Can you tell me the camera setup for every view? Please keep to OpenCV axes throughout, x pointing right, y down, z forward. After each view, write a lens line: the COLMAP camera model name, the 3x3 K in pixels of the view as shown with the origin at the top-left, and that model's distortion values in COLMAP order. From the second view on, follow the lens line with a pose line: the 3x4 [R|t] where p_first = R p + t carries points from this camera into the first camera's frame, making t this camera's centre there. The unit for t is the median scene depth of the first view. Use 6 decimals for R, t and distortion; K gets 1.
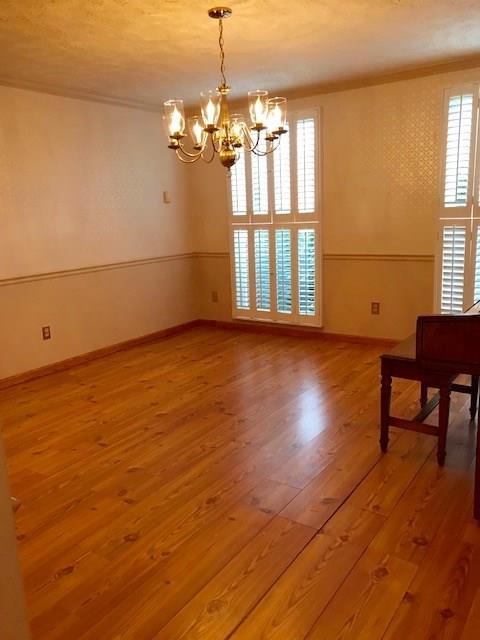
lens RADIAL K [[517.6, 0, 240.0], [0, 517.6, 320.0], [0, 0, 1]] dist [-0.001783, -0.001532]
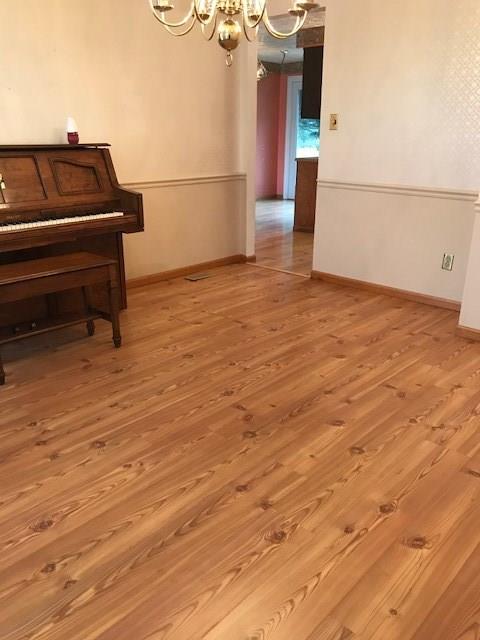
lens RADIAL K [[517.6, 0, 240.0], [0, 517.6, 320.0], [0, 0, 1]] dist [-0.001783, -0.001532]
pose [[-0.986755, -0.021806, 0.160744, -0.147582], [0.066524, 0.849371, 0.523587, -0.333225], [-0.147948, 0.527345, -0.836671, 1.681375]]
